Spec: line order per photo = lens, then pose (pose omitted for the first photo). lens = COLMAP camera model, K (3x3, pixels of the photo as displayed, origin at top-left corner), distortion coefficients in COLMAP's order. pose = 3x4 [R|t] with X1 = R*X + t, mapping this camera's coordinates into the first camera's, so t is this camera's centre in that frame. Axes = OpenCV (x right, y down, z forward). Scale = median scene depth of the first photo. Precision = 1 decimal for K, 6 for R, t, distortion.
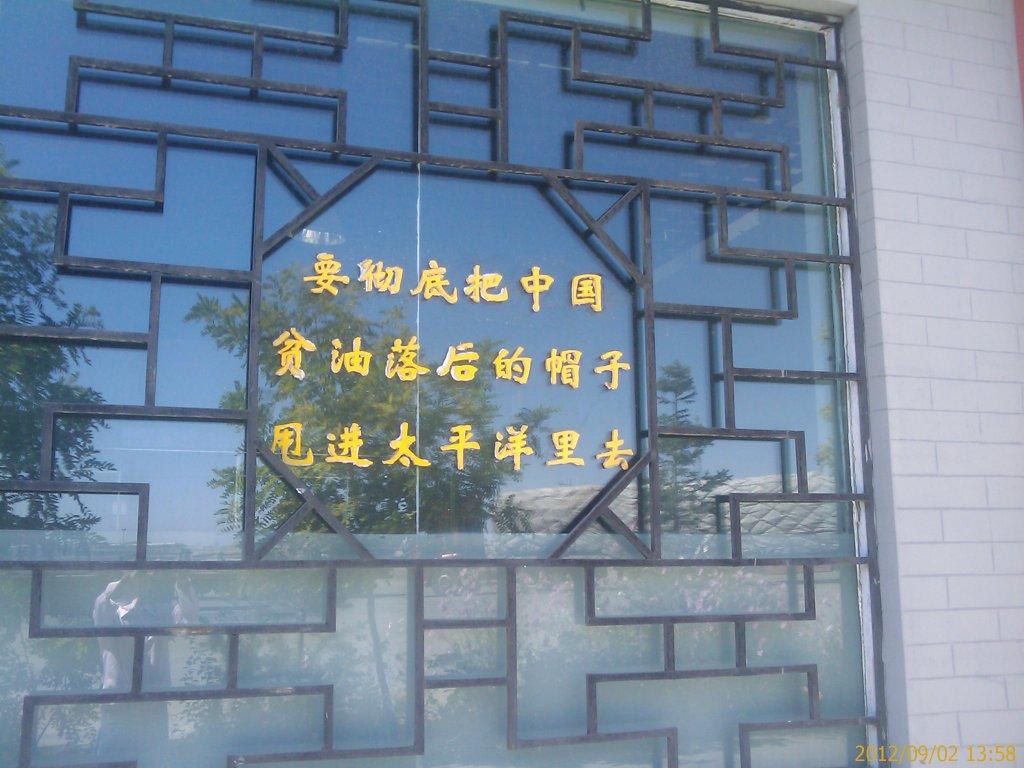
lens RADIAL K [[885.0, 0, 479.0], [0, 885.0, 370.1], [0, 0, 1]] dist [0.013119, 0.000065]
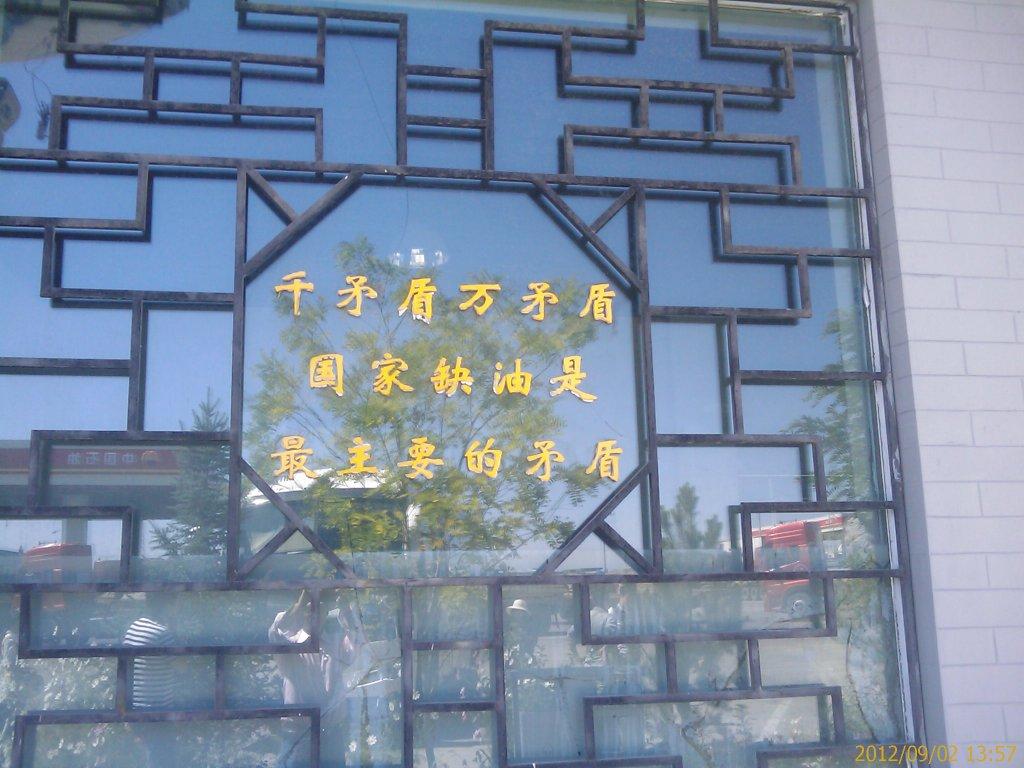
lens RADIAL K [[881.2, 0, 512.0], [0, 881.2, 384.0], [0, 0, 1]] dist [-0.004534, -0.007533]
pose [[0.993752, -0.036769, -0.105379, 0.140415], [0.036144, 0.999316, -0.007838, 0.008877], [0.105595, 0.003981, 0.994401, 0.032136]]
